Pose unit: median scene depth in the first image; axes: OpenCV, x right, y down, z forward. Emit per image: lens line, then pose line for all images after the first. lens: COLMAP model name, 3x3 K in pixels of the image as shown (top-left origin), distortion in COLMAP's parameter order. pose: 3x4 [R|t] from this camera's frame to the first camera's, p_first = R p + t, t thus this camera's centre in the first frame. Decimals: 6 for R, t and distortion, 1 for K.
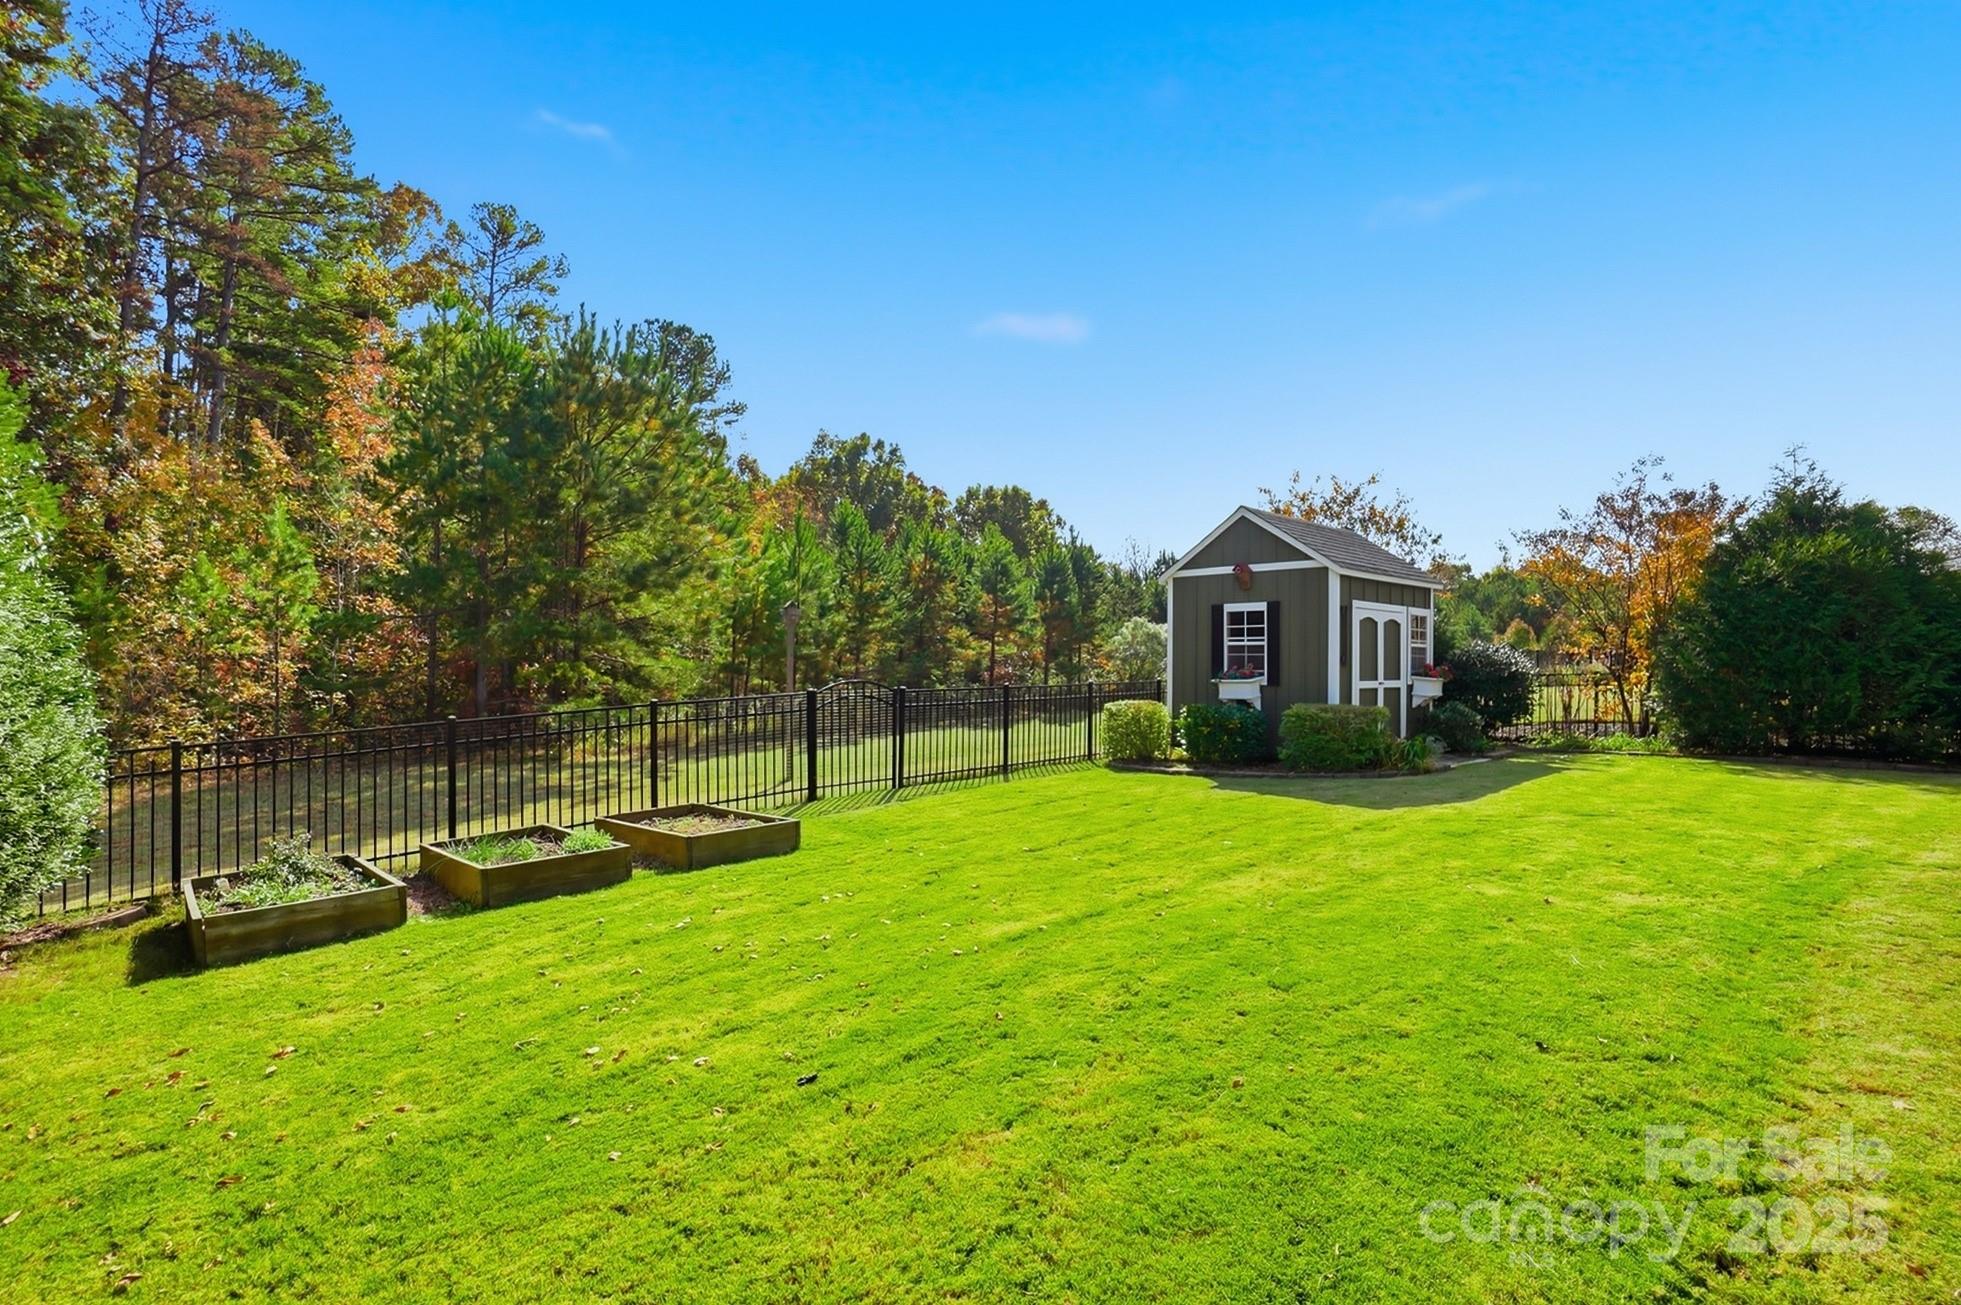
lens RADIAL K [[893.5, 0, 971.3], [0, 893.5, 647.2], [0, 0, 1]] dist [-0.068054, 0.024107]
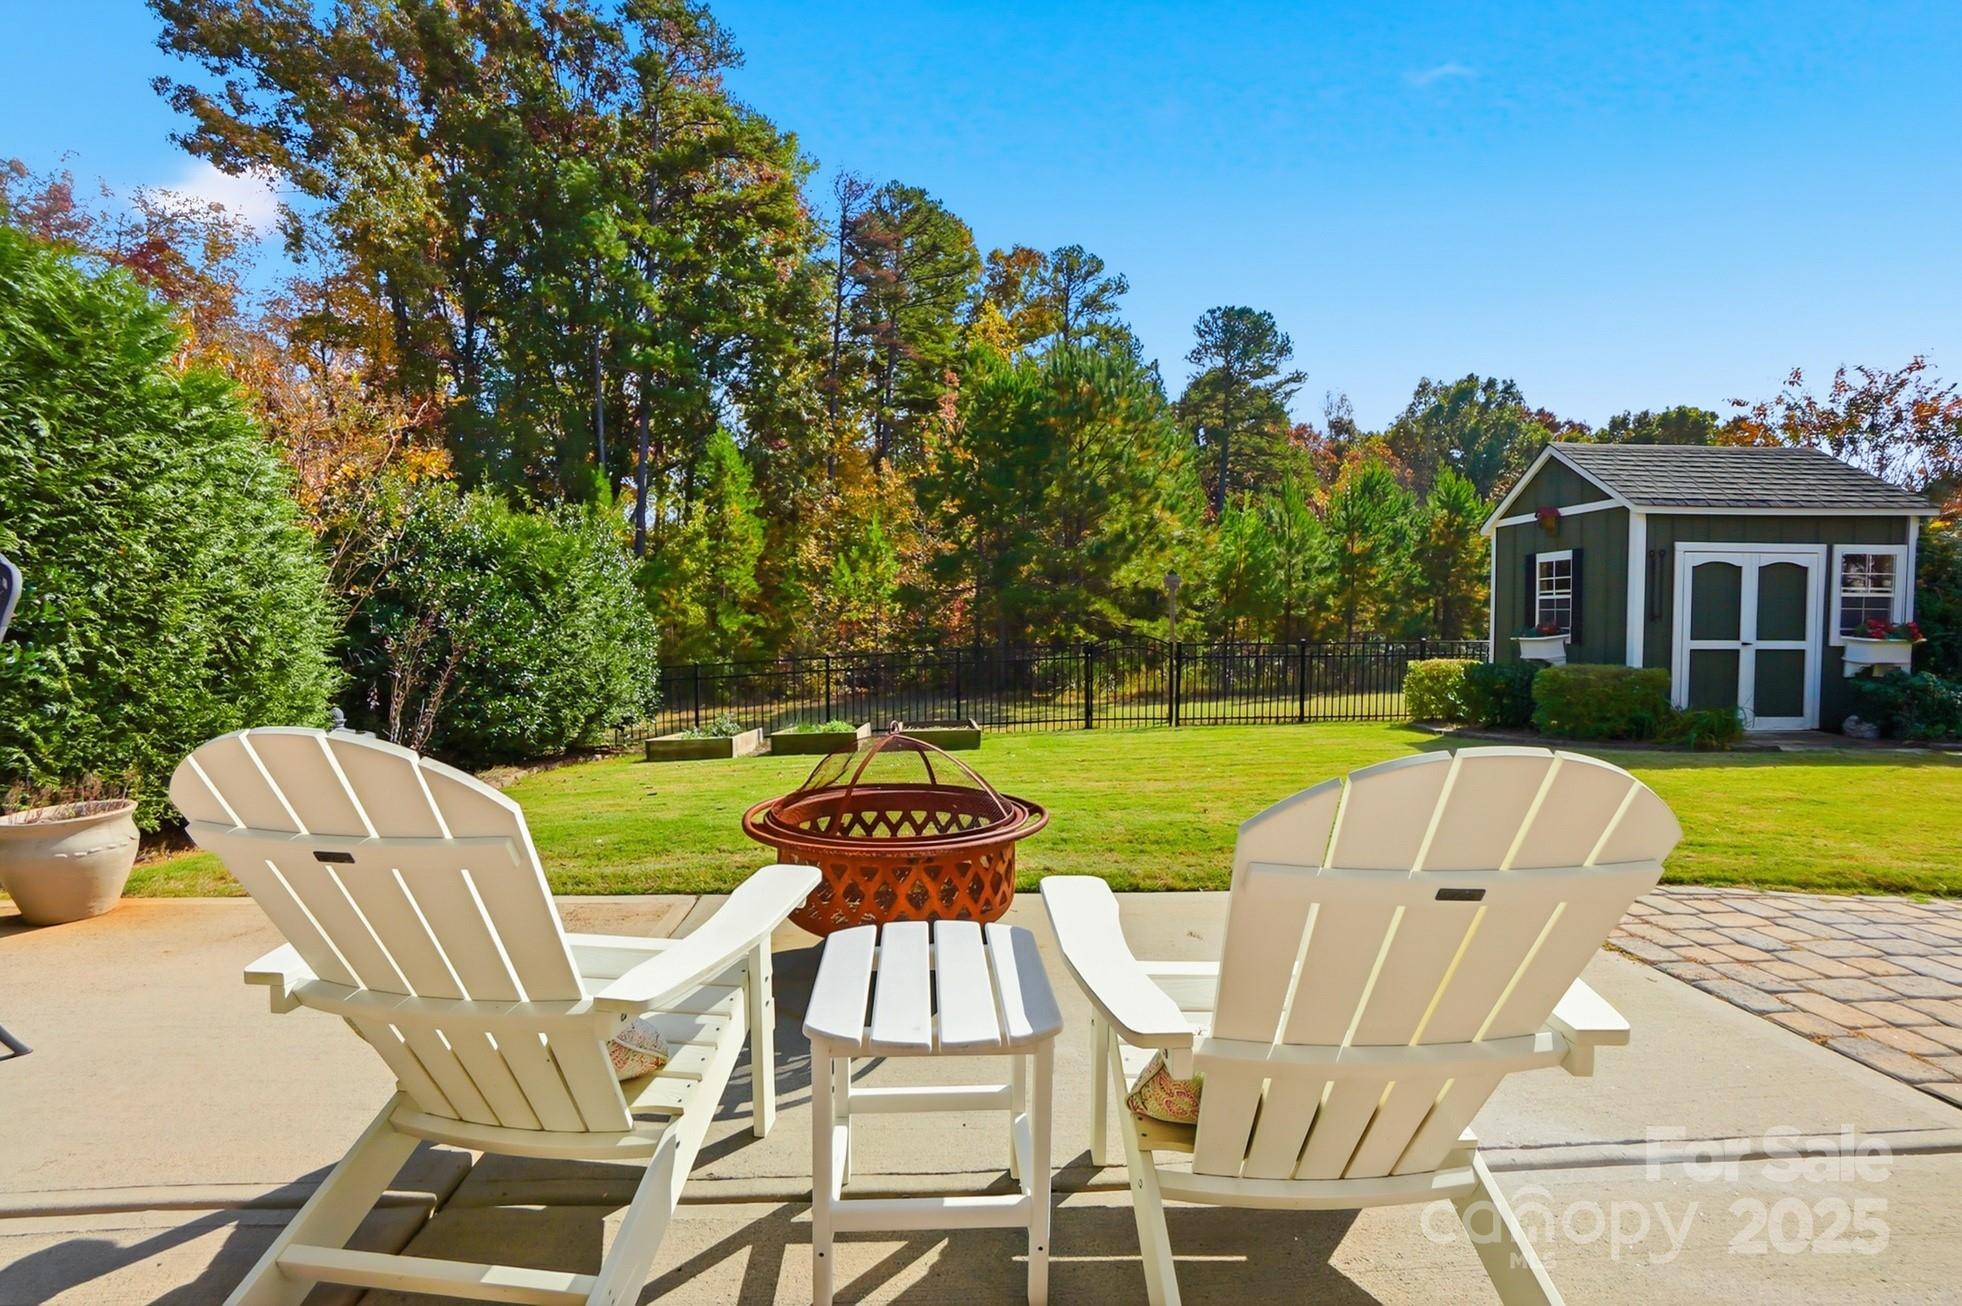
lens RADIAL K [[894.0, 0, 971.8], [0, 894.0, 647.7], [0, 0, 1]] dist [-0.068054, 0.024107]
pose [[0.742311, 0.013857, -0.669912, 0.222503], [0.012093, 0.999346, 0.034071, 0.004682], [0.669946, -0.033392, 0.741658, -0.024989]]
